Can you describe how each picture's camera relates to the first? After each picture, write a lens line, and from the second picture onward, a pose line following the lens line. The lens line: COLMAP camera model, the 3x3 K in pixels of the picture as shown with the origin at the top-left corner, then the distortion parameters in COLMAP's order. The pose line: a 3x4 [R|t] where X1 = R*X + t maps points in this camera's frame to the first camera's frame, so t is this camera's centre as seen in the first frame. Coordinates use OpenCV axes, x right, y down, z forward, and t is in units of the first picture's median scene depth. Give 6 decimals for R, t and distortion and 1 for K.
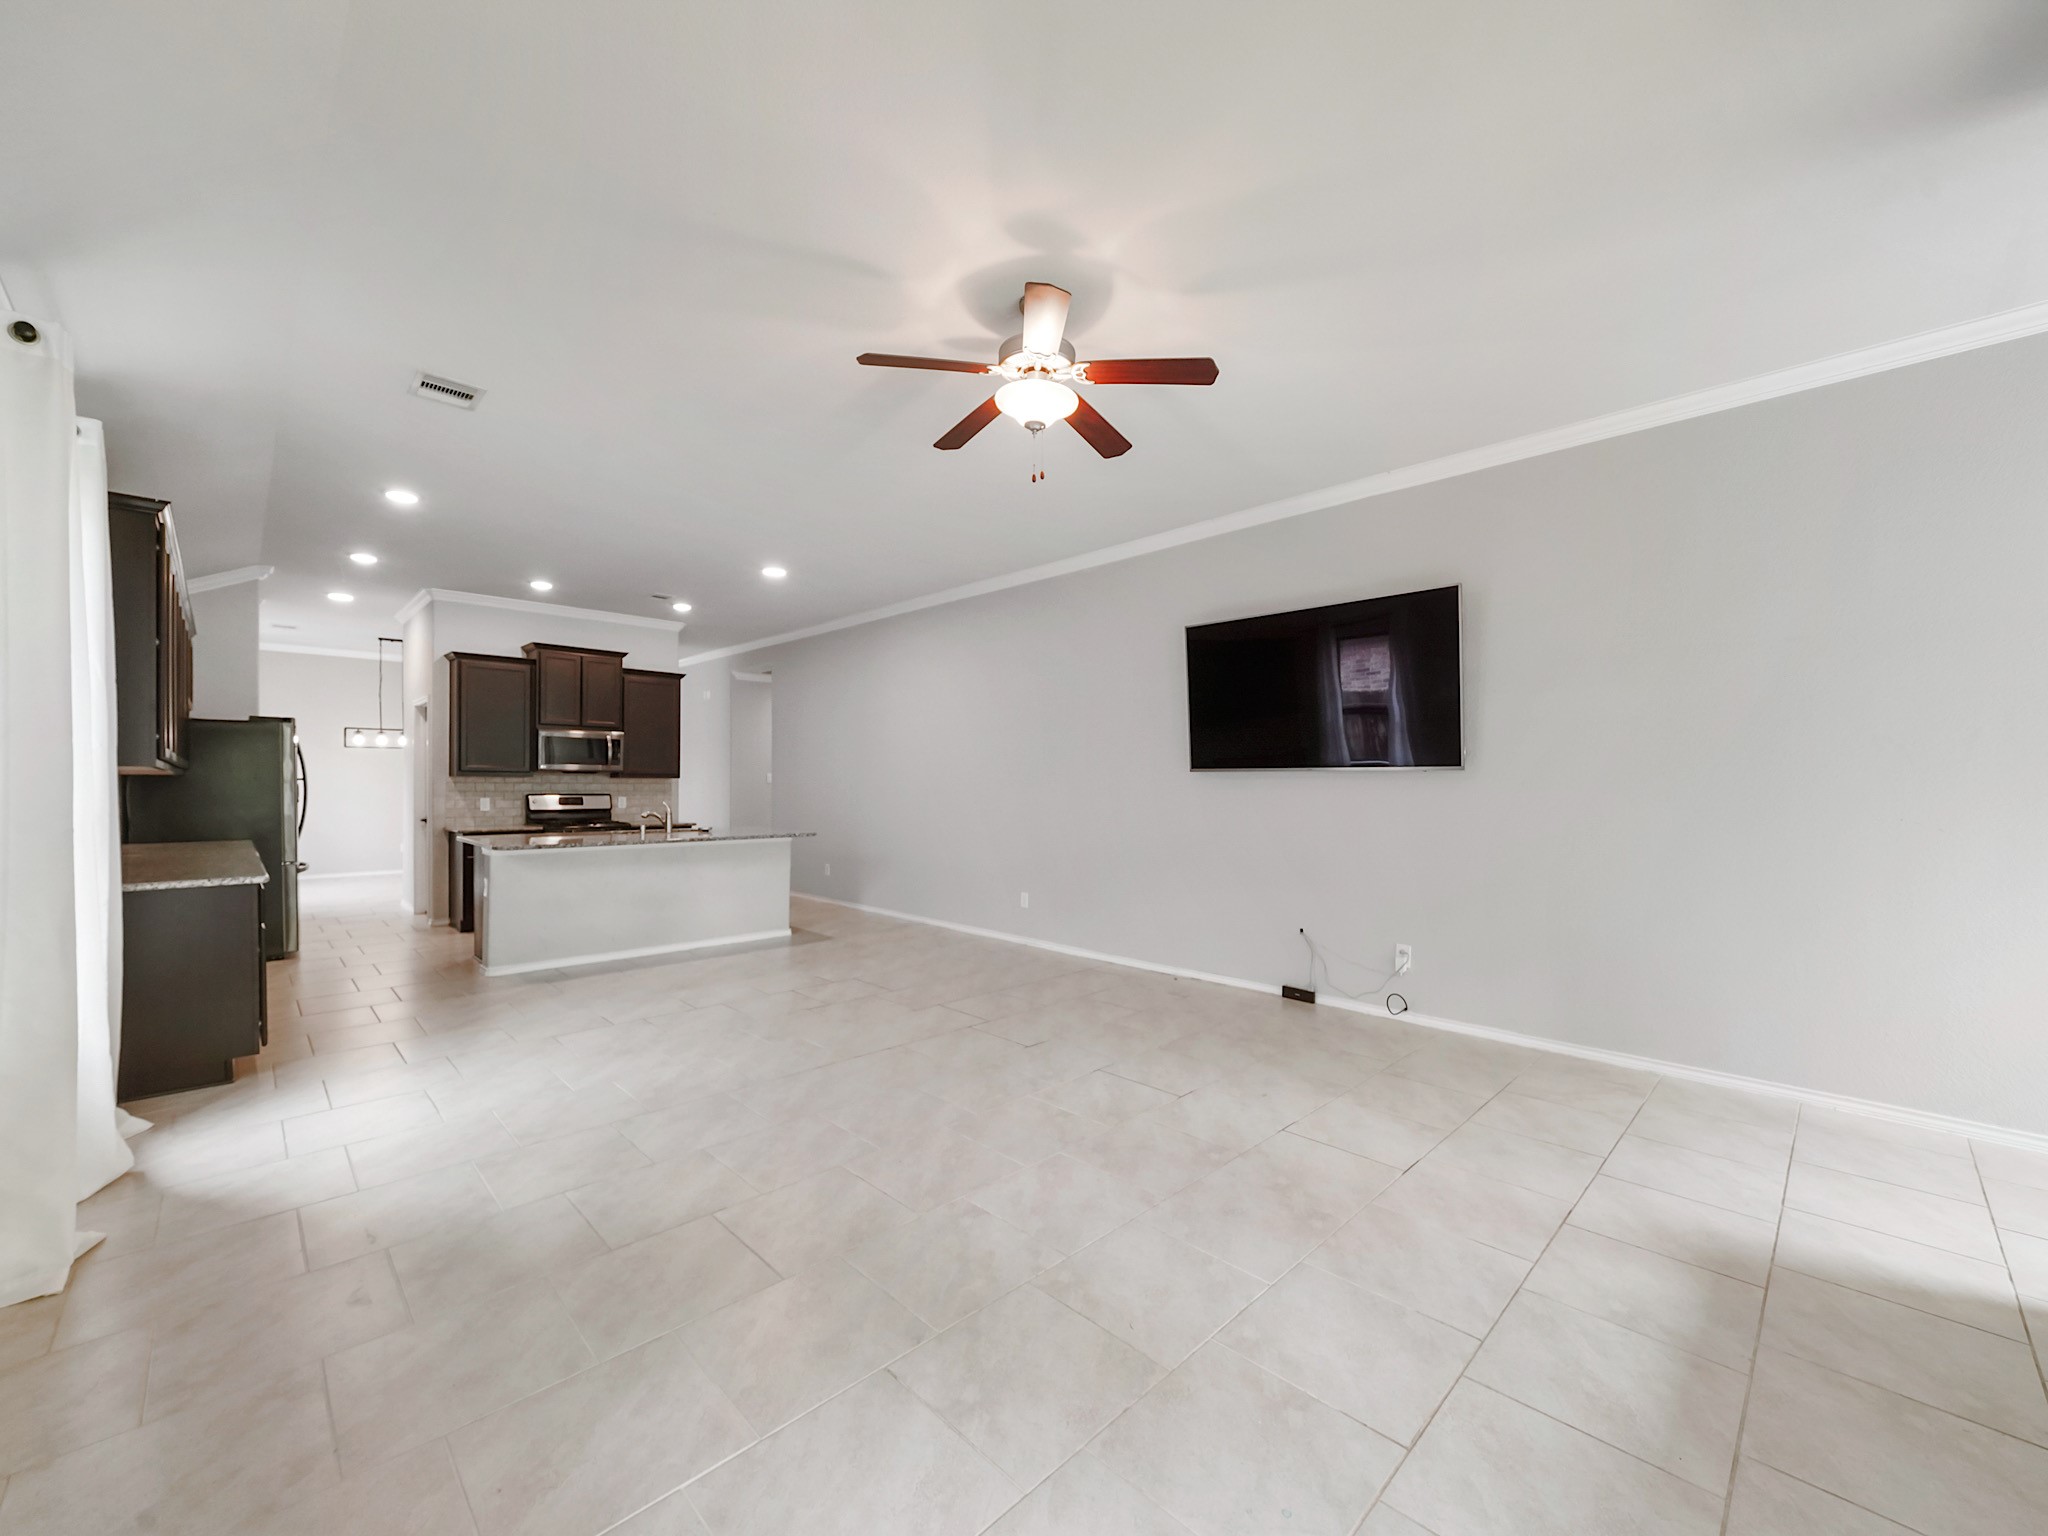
lens RADIAL K [[819.3, 0, 1017.6], [0, 819.3, 780.4], [0, 0, 1]] dist [-0.003126, -0.000386]
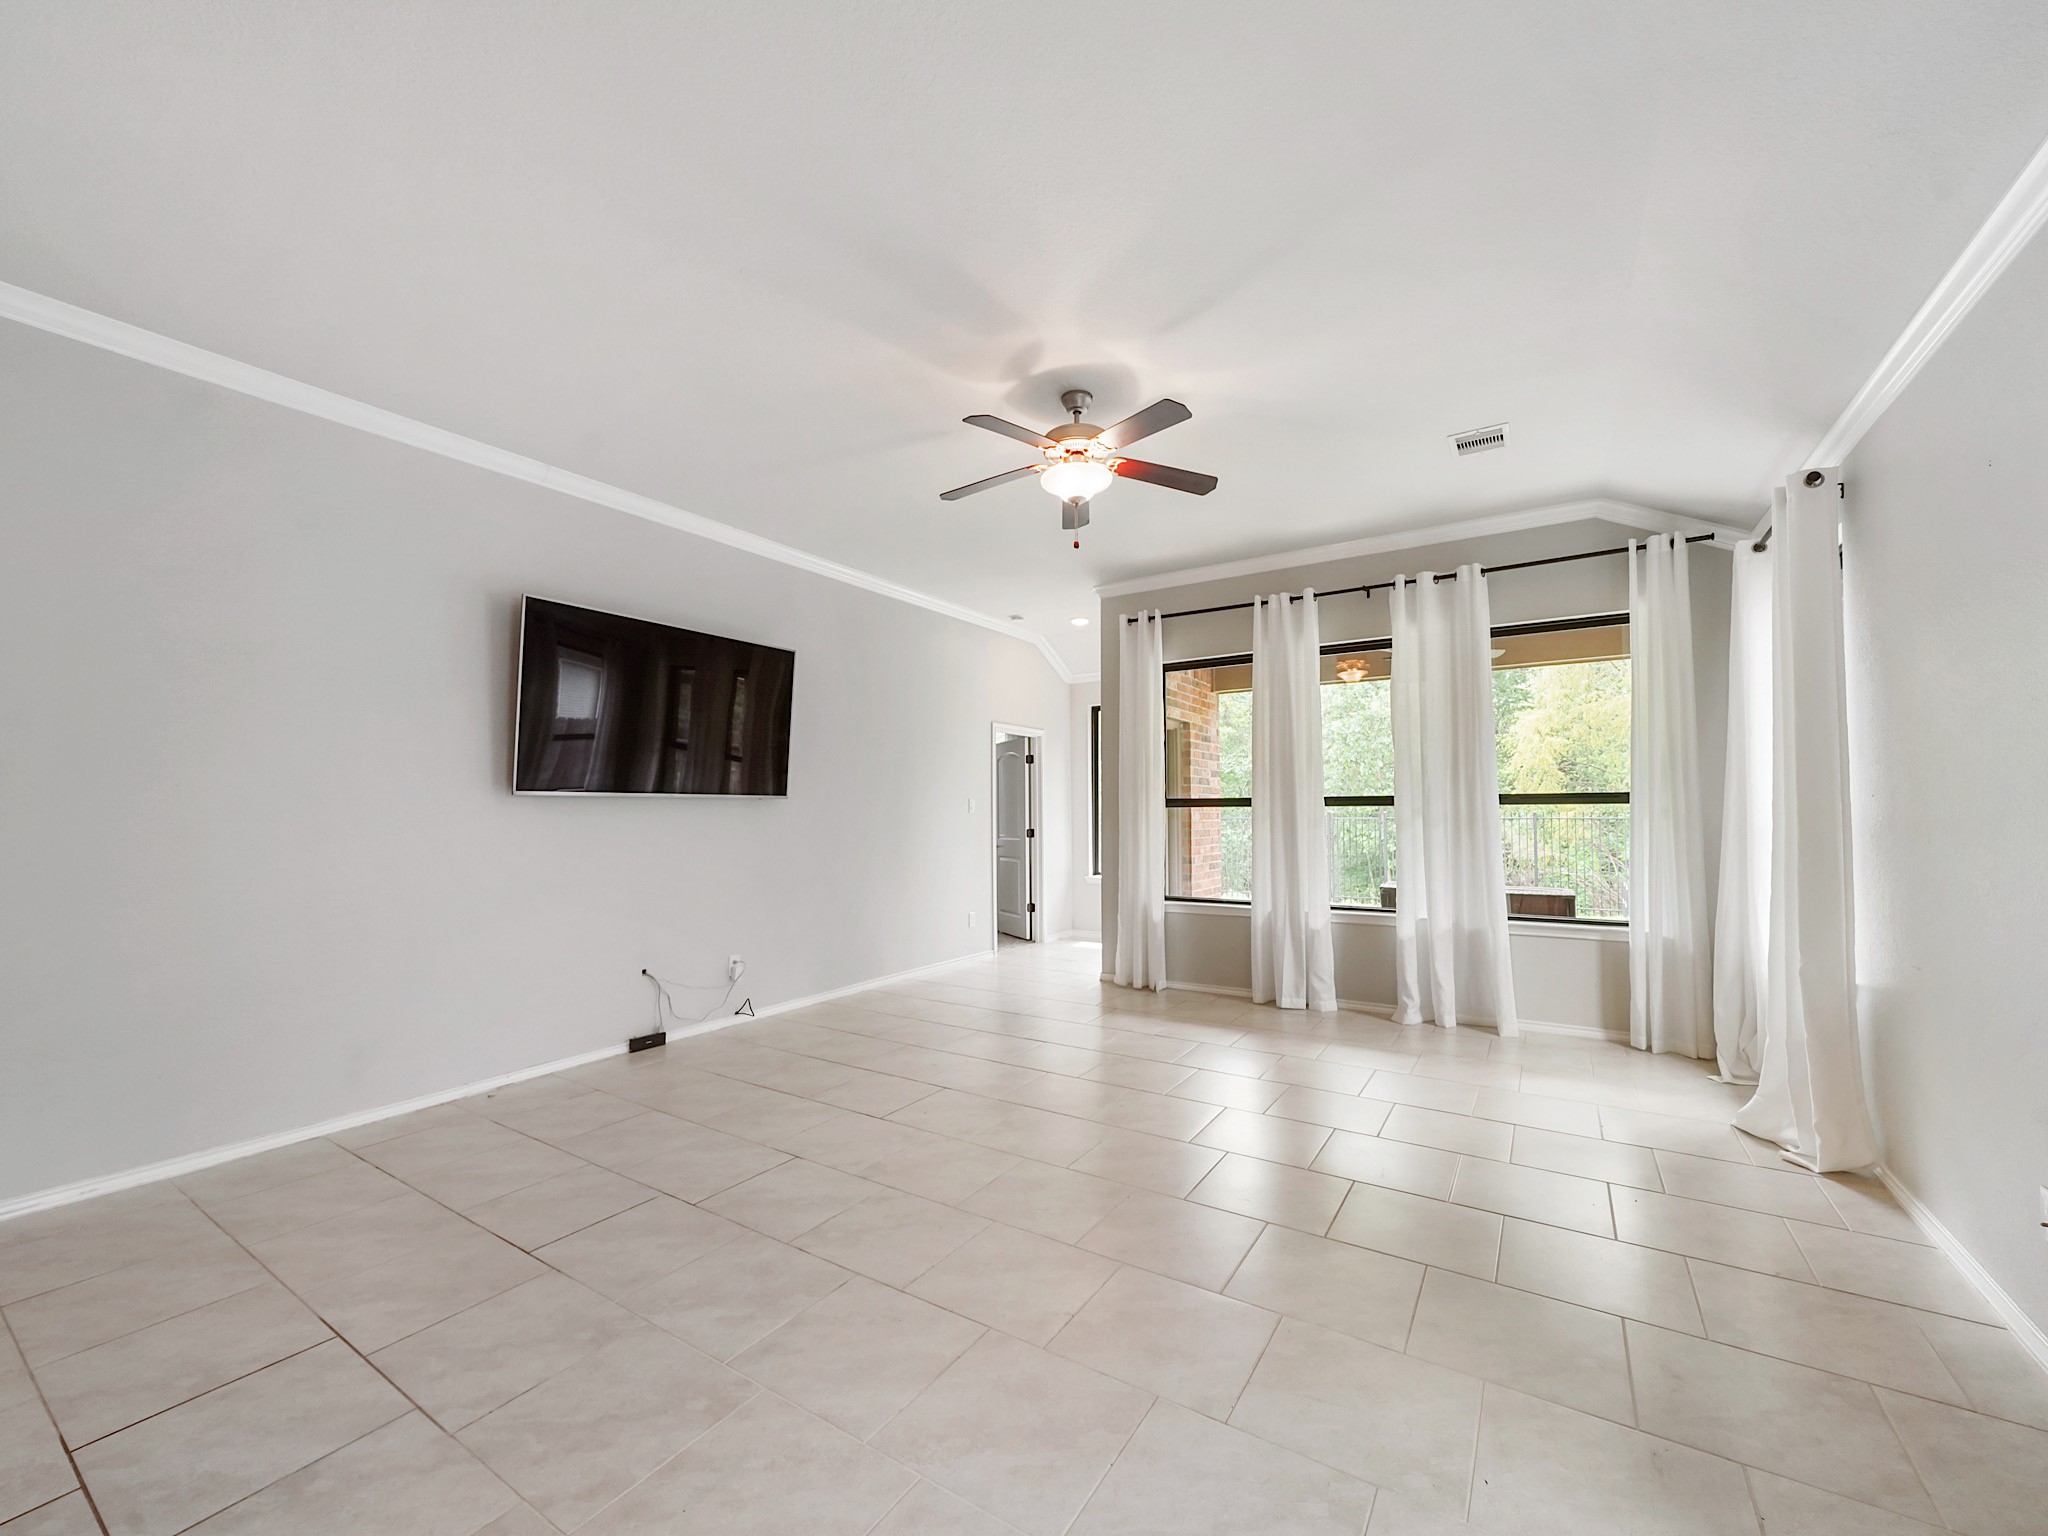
lens RADIAL K [[819.3, 0, 1014.8], [0, 819.3, 792.3], [0, 0, 1]] dist [-0.003126, -0.000386]
pose [[-0.223221, 0.018078, 0.974600, -0.411783], [-0.000135, 0.999827, -0.018577, -0.000217], [-0.974768, -0.004279, -0.223180, 0.513518]]
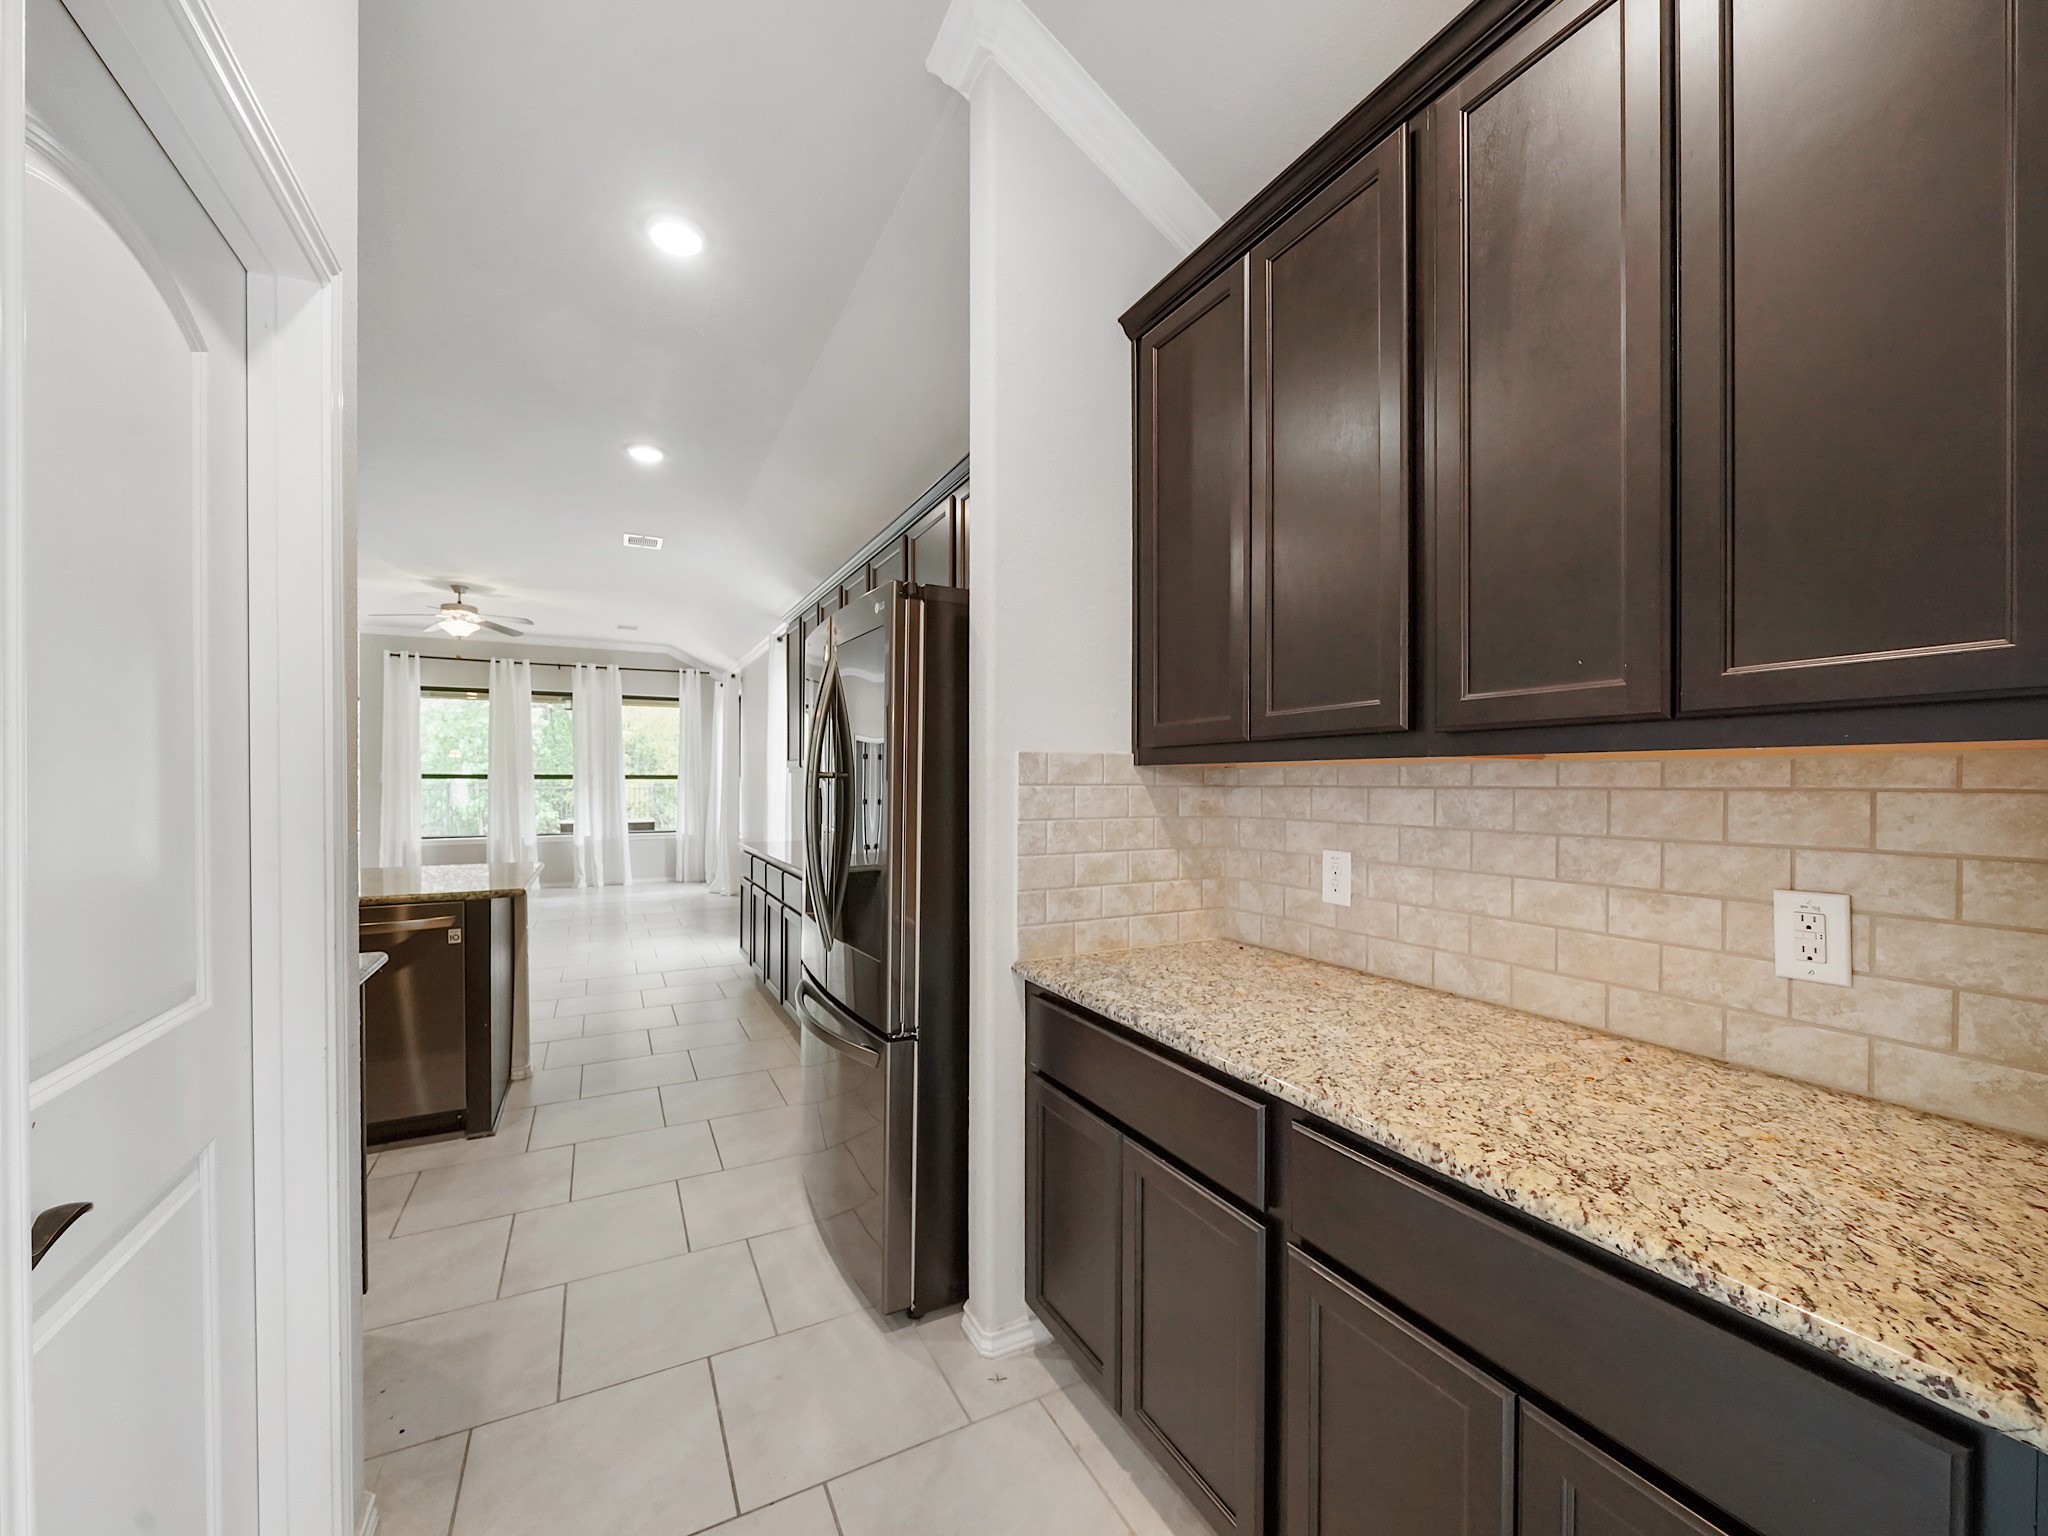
lens RADIAL K [[819.3, 0, 1025.4], [0, 819.3, 787.1], [0, 0, 1]] dist [-0.003126, -0.000386]
pose [[-0.957702, -0.007905, 0.287653, -0.893615], [-0.007848, 0.999968, 0.001349, 0.003604], [-0.287654, -0.000966, -0.957734, 1.102262]]
